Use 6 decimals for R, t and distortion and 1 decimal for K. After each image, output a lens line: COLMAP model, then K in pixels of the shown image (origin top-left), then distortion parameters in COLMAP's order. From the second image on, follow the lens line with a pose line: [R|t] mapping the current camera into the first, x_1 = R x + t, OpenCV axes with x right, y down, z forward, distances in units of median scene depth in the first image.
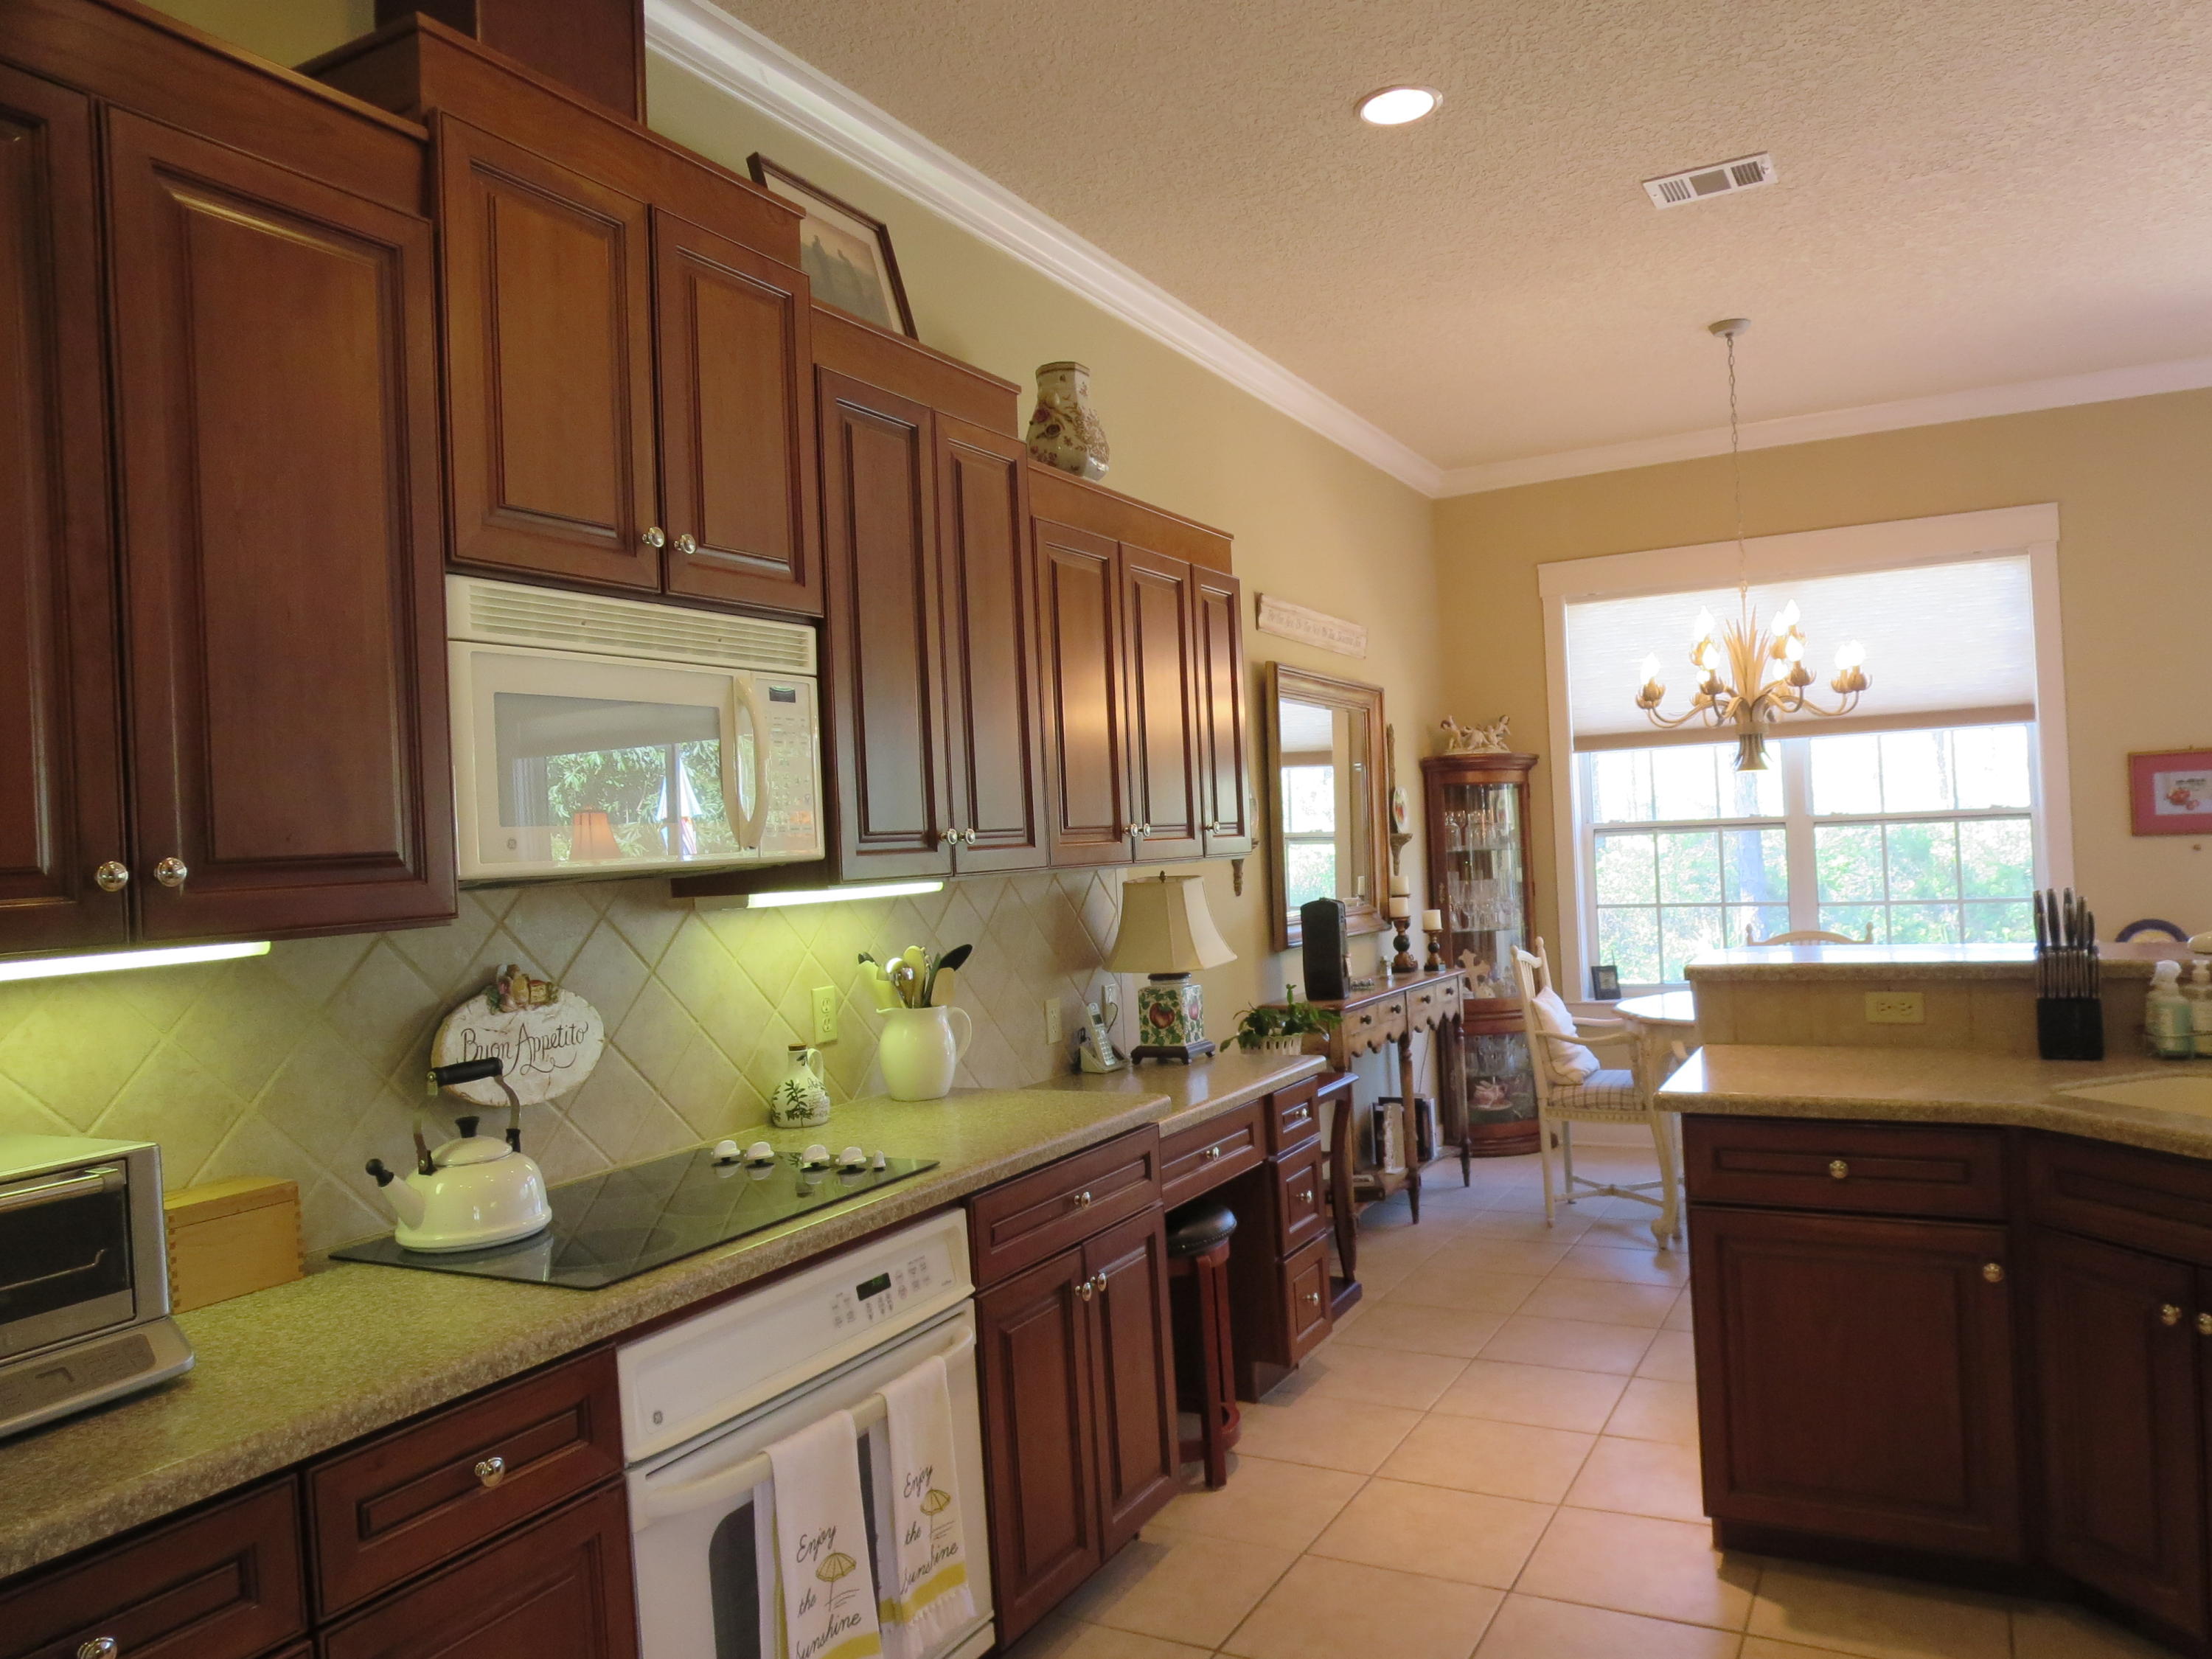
lens RADIAL K [[1567.3, 0, 1106.0], [0, 1567.3, 829.5], [0, 0, 1]] dist [0.000868, 0.001785]
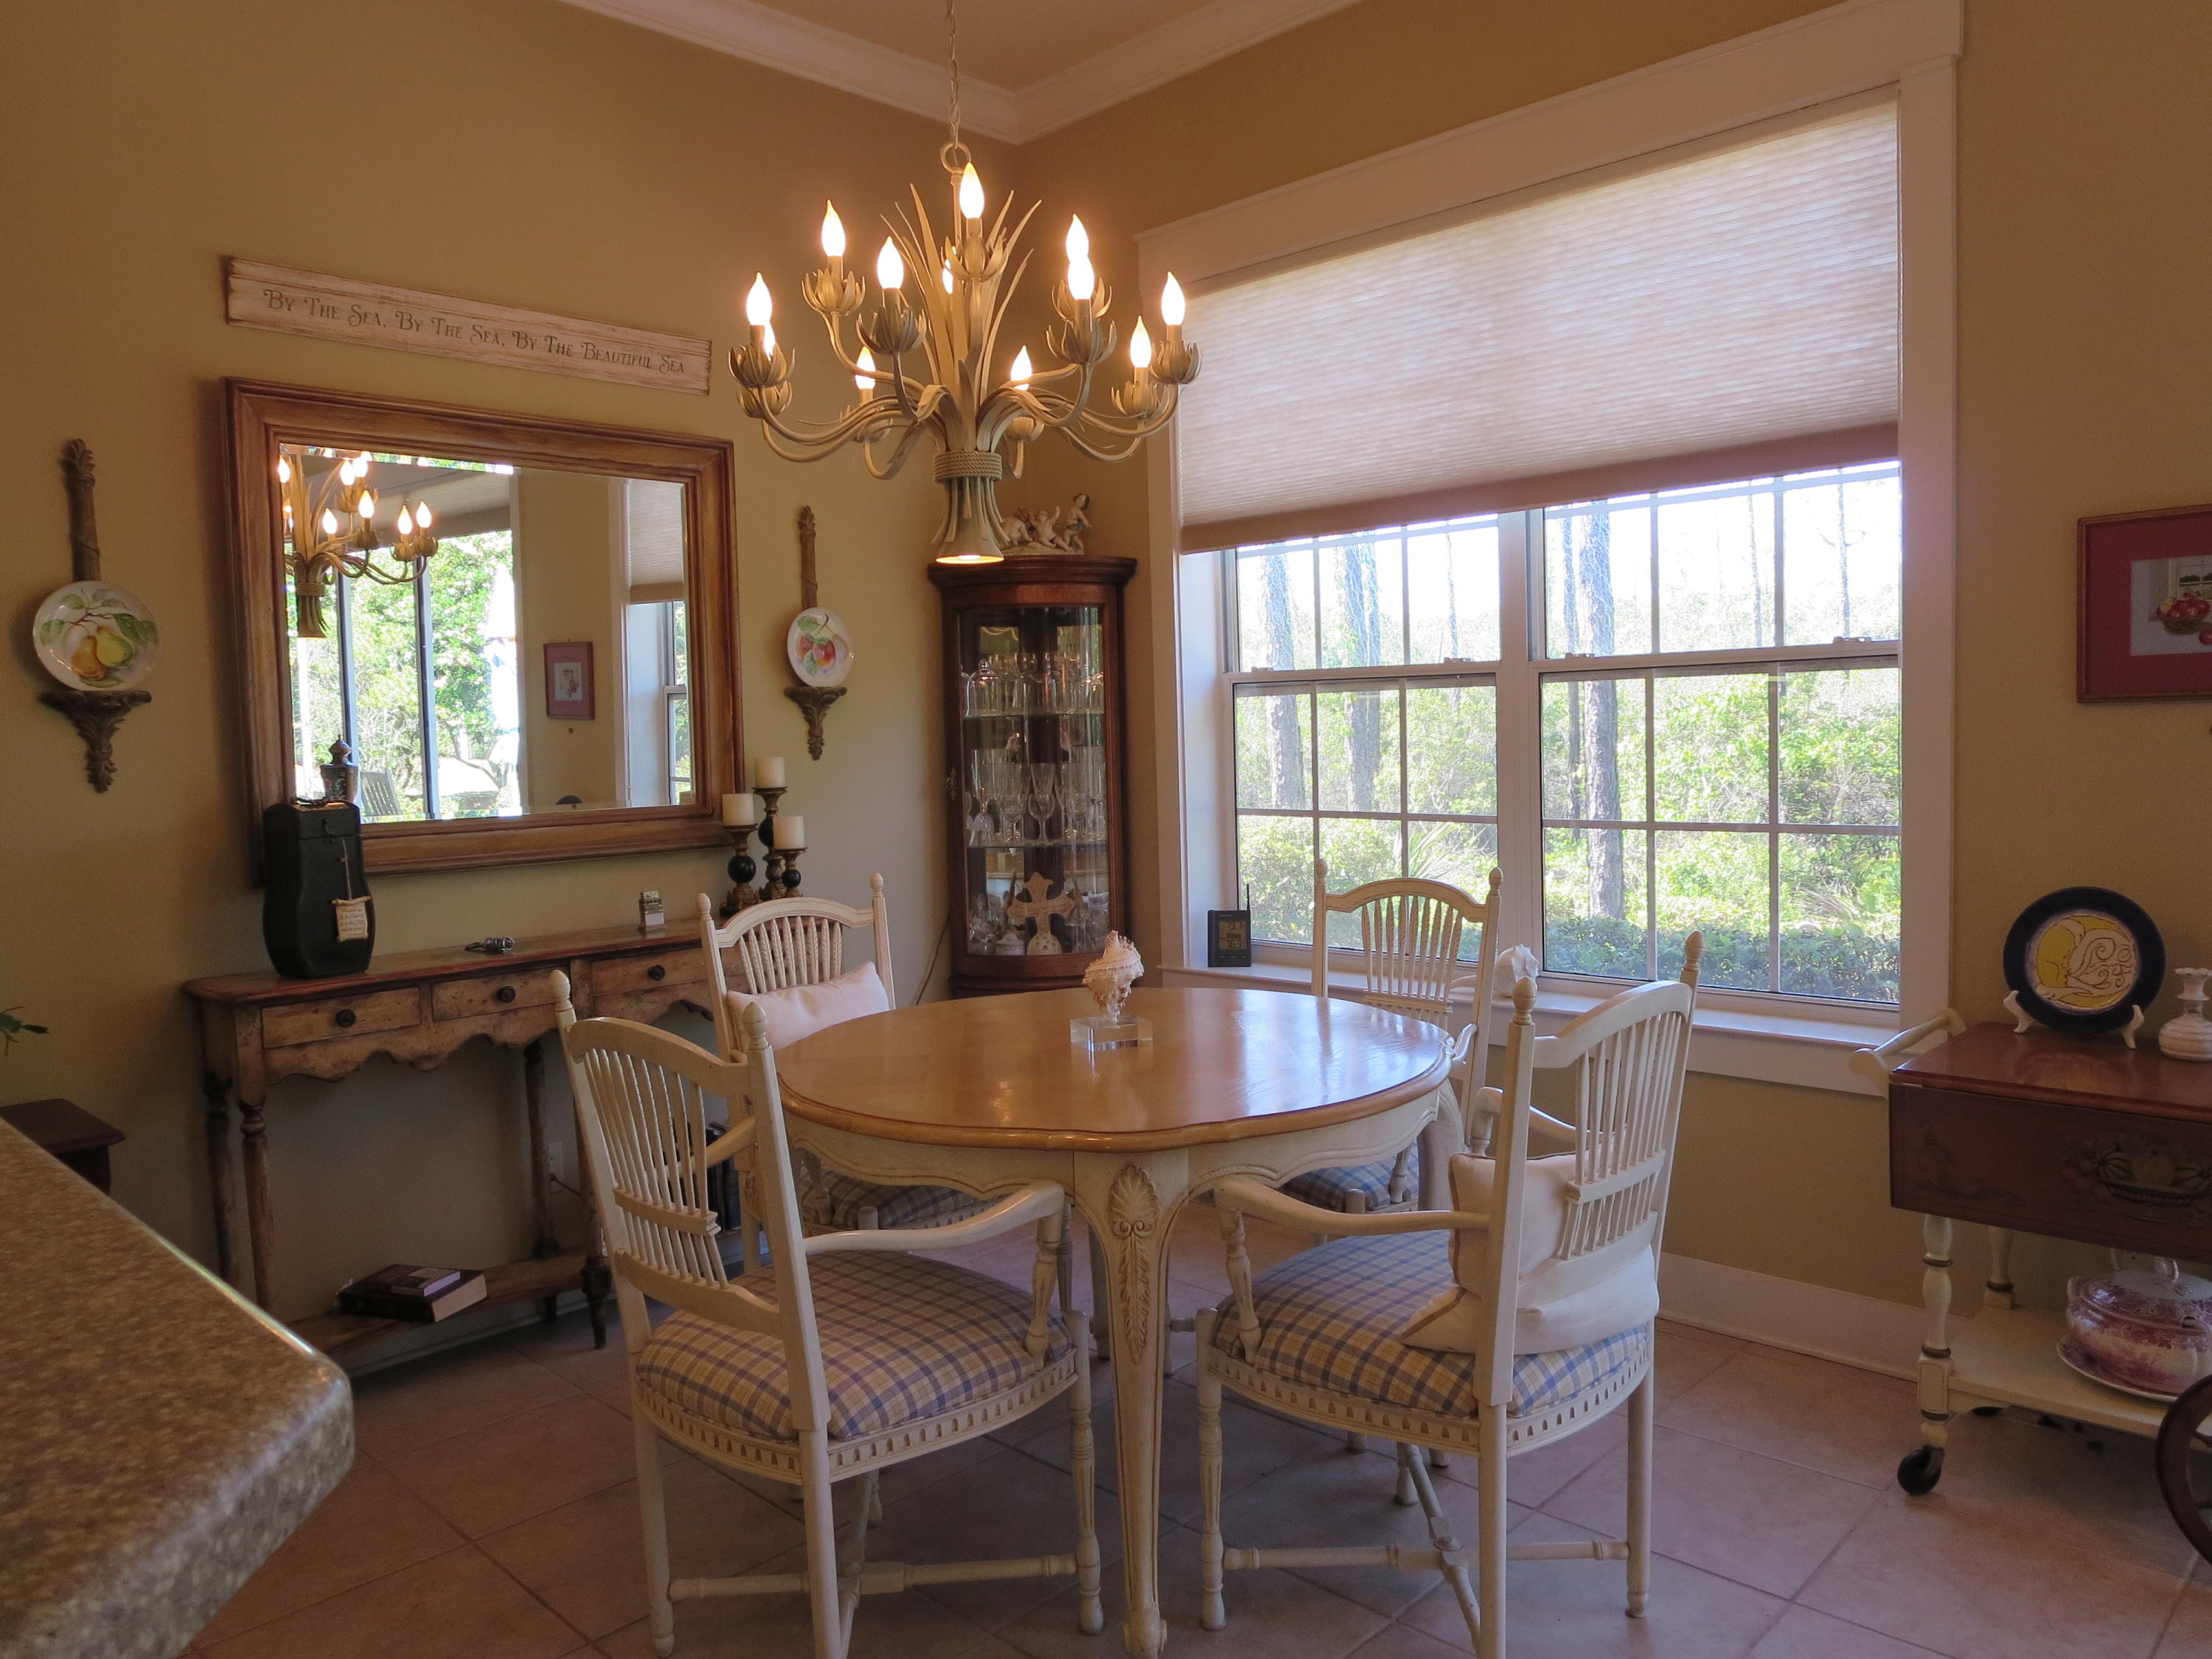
lens RADIAL K [[1567.3, 0, 1106.0], [0, 1567.3, 829.5], [0, 0, 1]] dist [0.000868, 0.001785]
pose [[0.960132, 0.031056, -0.277818, 0.495960], [-0.005470, 0.995707, 0.092400, 0.000456], [0.279495, -0.087197, 0.956179, 0.466748]]
